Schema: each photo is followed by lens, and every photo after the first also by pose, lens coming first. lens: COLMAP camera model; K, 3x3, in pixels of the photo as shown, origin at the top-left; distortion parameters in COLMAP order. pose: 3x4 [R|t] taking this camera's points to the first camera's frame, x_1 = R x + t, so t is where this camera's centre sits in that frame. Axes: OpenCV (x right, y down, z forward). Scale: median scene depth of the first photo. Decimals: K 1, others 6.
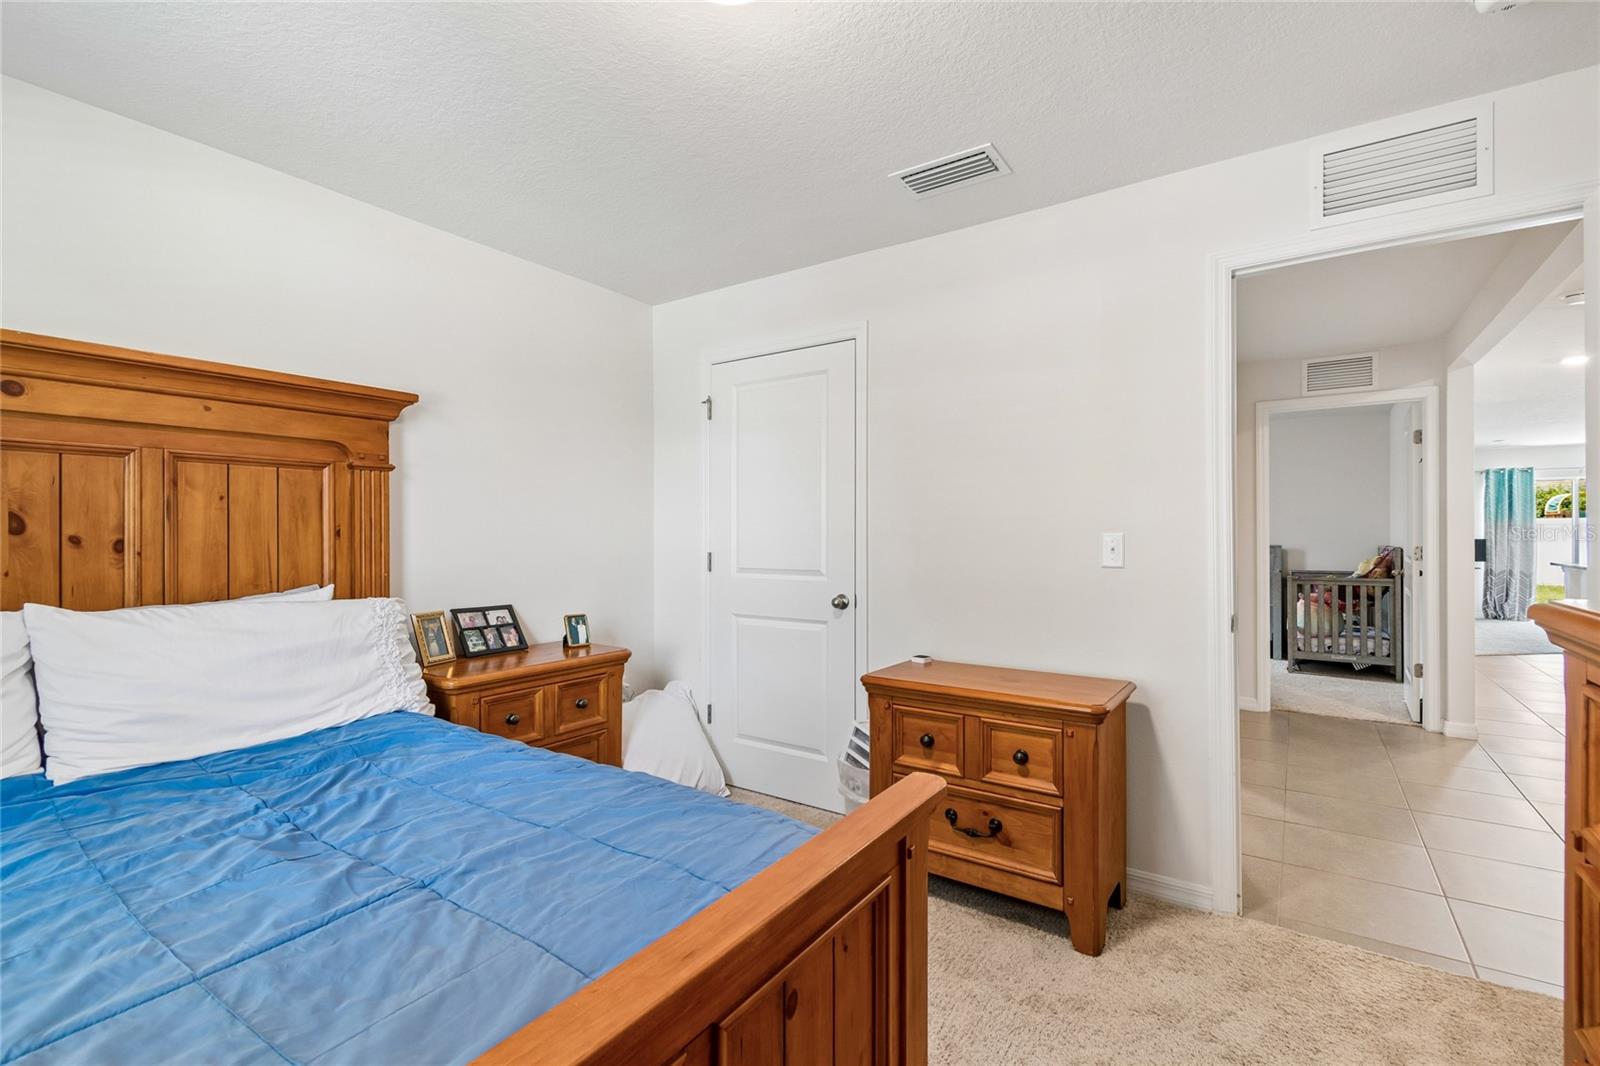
lens RADIAL K [[709.6, 0, 807.4], [0, 709.6, 536.0], [0, 0, 1]] dist [0.007980, -0.004220]
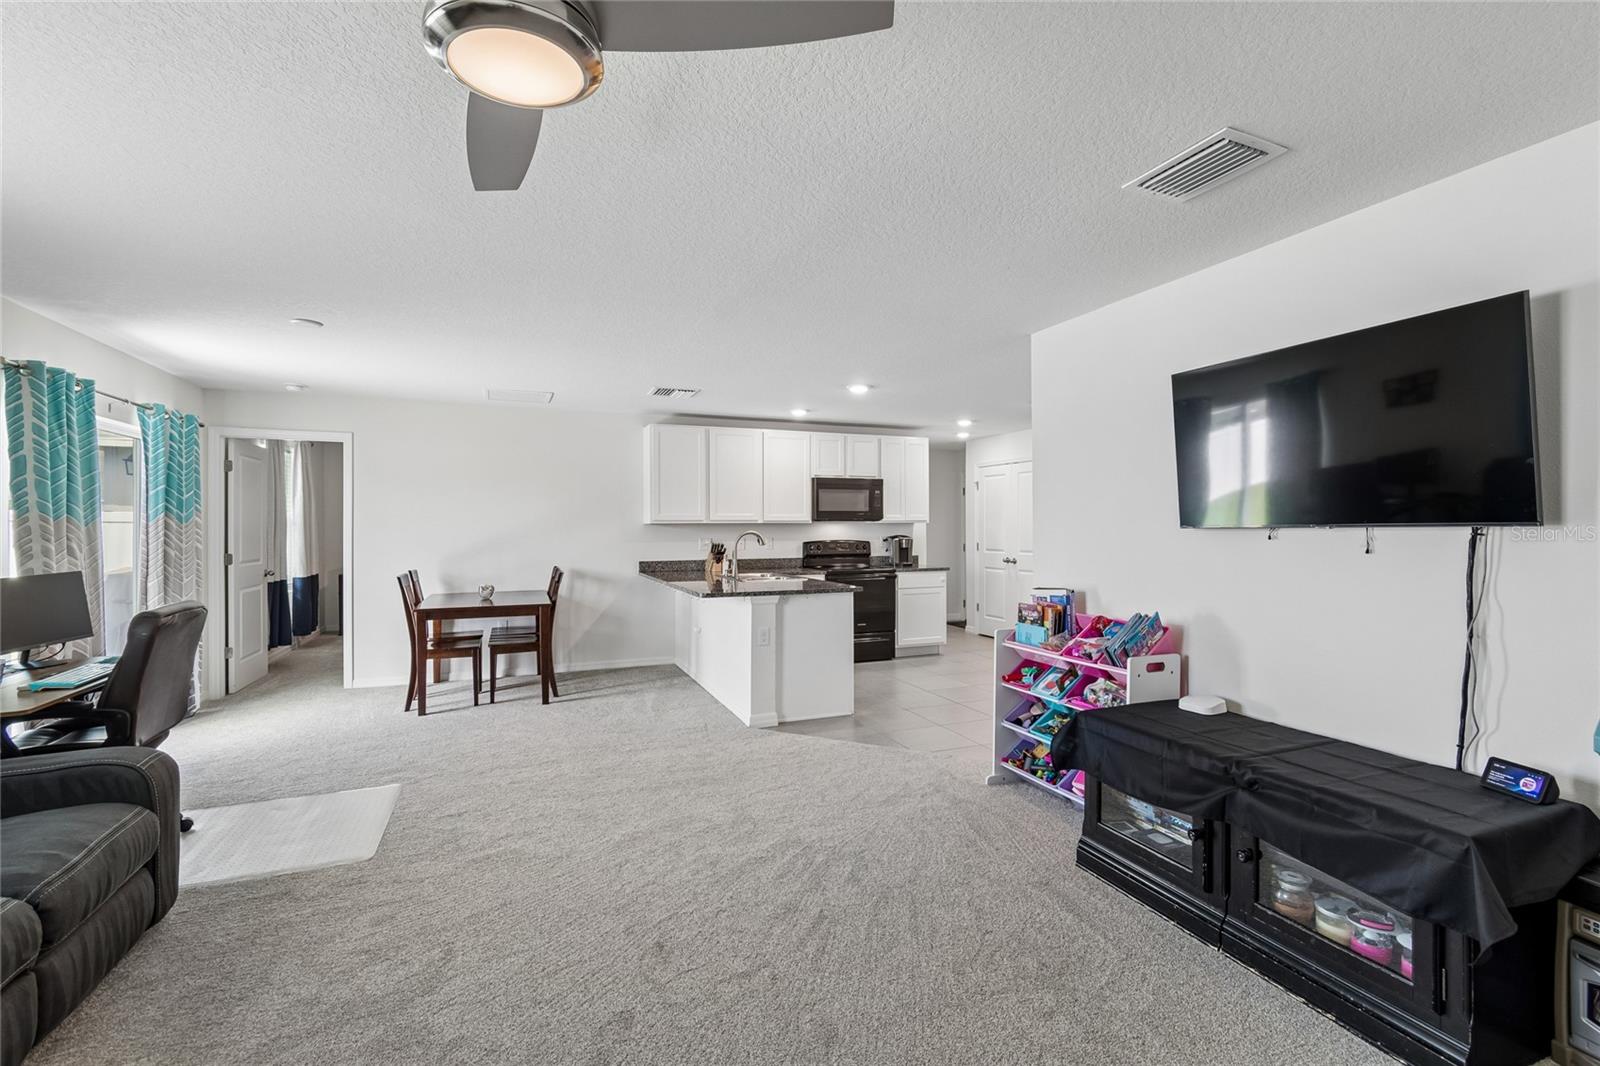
lens RADIAL K [[709.6, 0, 806.7], [0, 709.6, 527.5], [0, 0, 1]] dist [0.007980, -0.004220]
pose [[-0.843230, 0.003689, 0.537540, 1.055073], [0.005683, 0.999982, 0.002052, -0.035016], [-0.537523, 0.004785, -0.843236, 2.444224]]
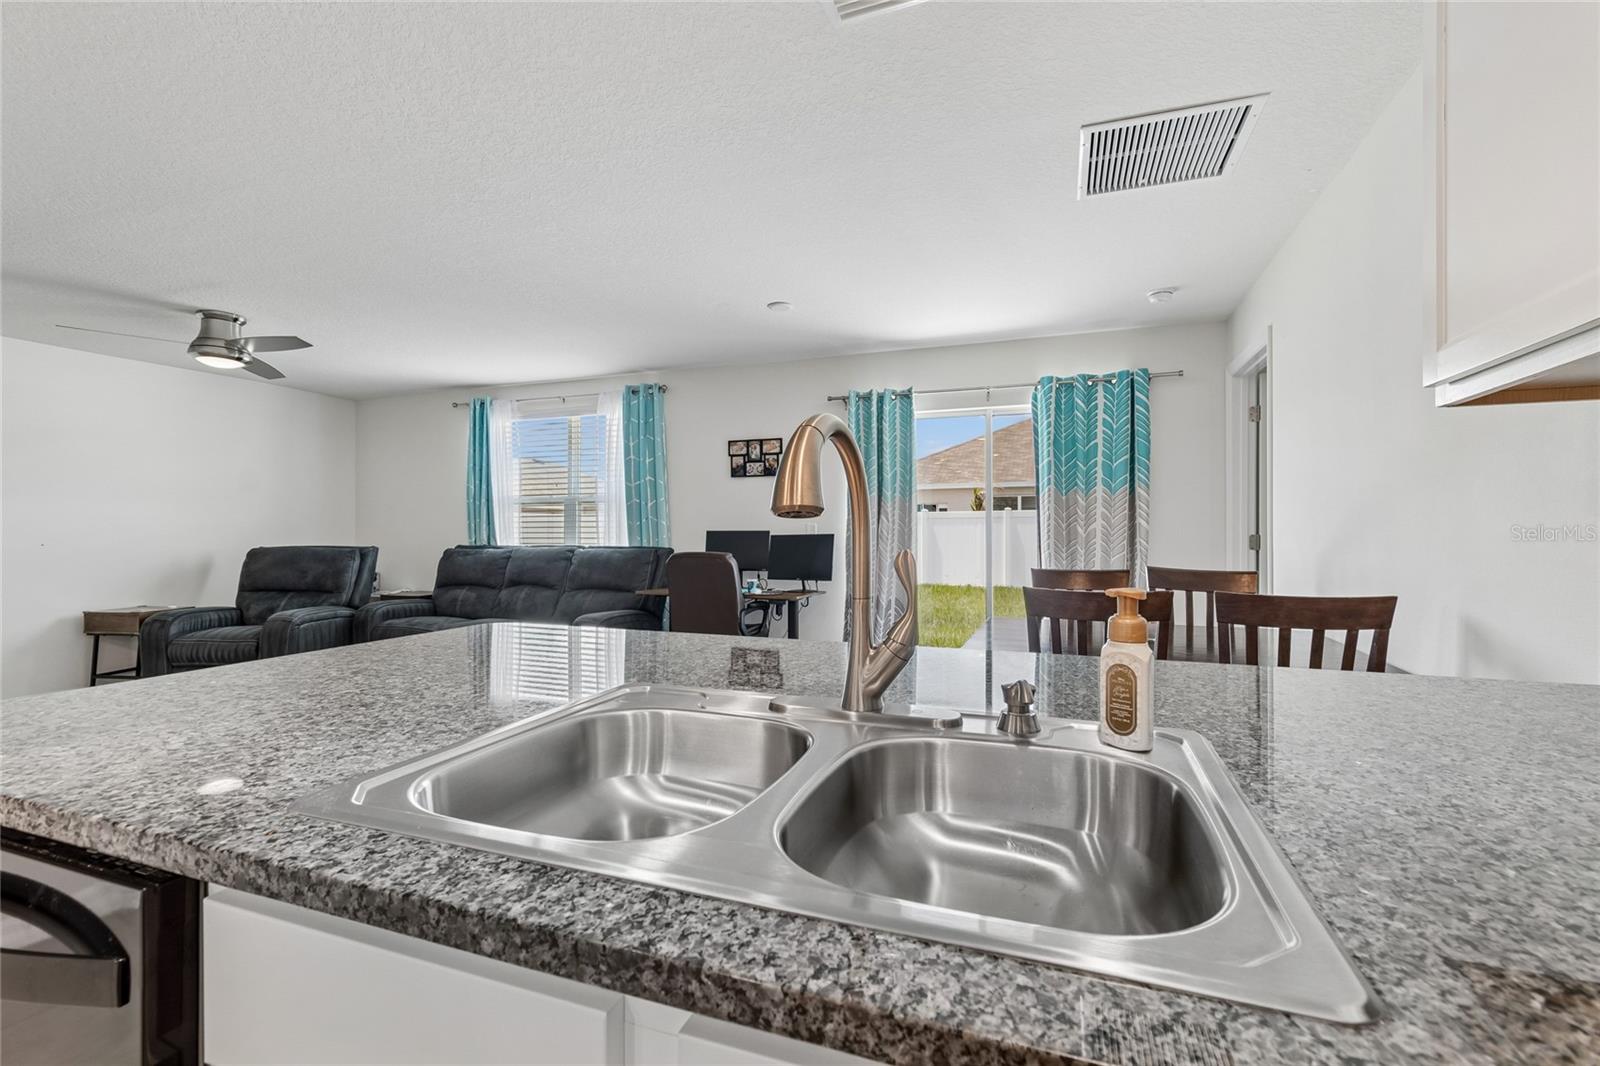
lens RADIAL K [[709.6, 0, 802.9], [0, 709.6, 529.0], [0, 0, 1]] dist [0.007980, -0.004220]
pose [[0.969662, 0.001629, 0.244444, 1.806650], [-0.001046, 0.999996, -0.002513, 0.003903], [-0.244447, 0.002181, 0.969660, 1.190460]]
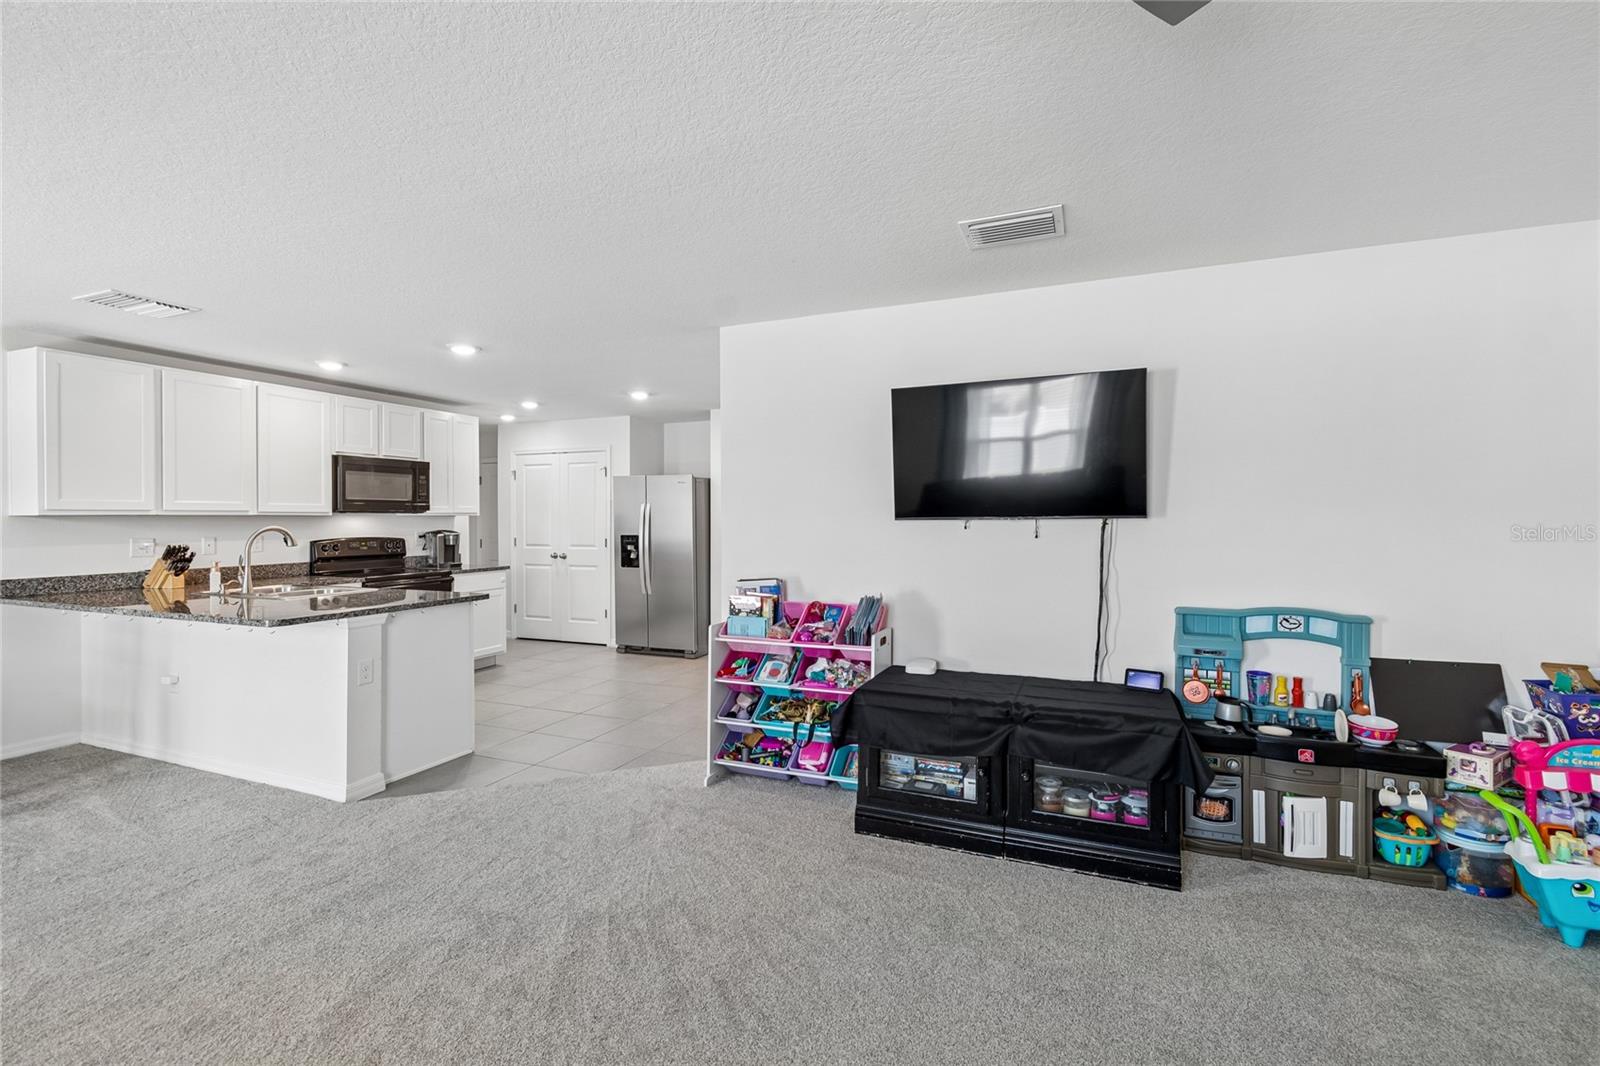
lens RADIAL K [[709.6, 0, 804.6], [0, 709.6, 522.0], [0, 0, 1]] dist [0.007980, -0.004220]
pose [[-0.976151, 0.006424, -0.216998, 1.384664], [0.004891, 0.999959, 0.007598, -0.035311], [0.217038, 0.006356, -0.976142, 2.436367]]
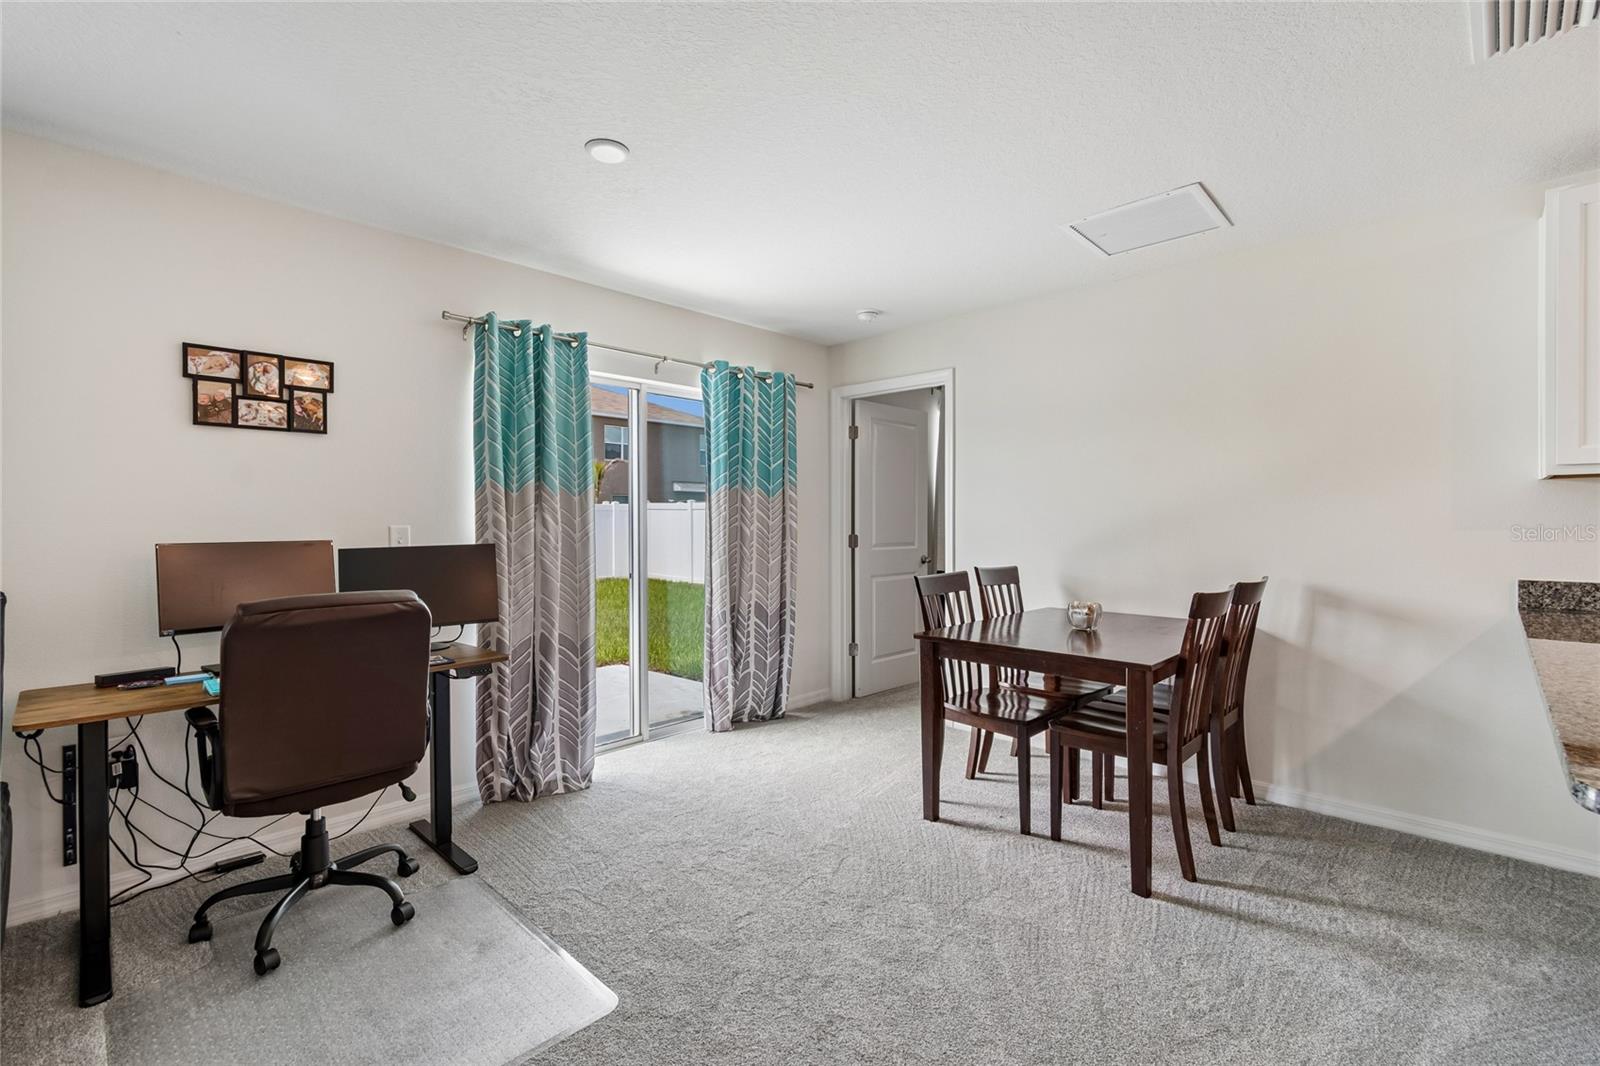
lens RADIAL K [[709.6, 0, 804.1], [0, 709.6, 526.8], [0, 0, 1]] dist [0.007980, -0.004220]
pose [[0.158697, -0.004921, 0.987315, 1.515974], [0.003657, 0.999984, 0.004396, -0.008596], [-0.987321, 0.002913, 0.158713, 1.836330]]
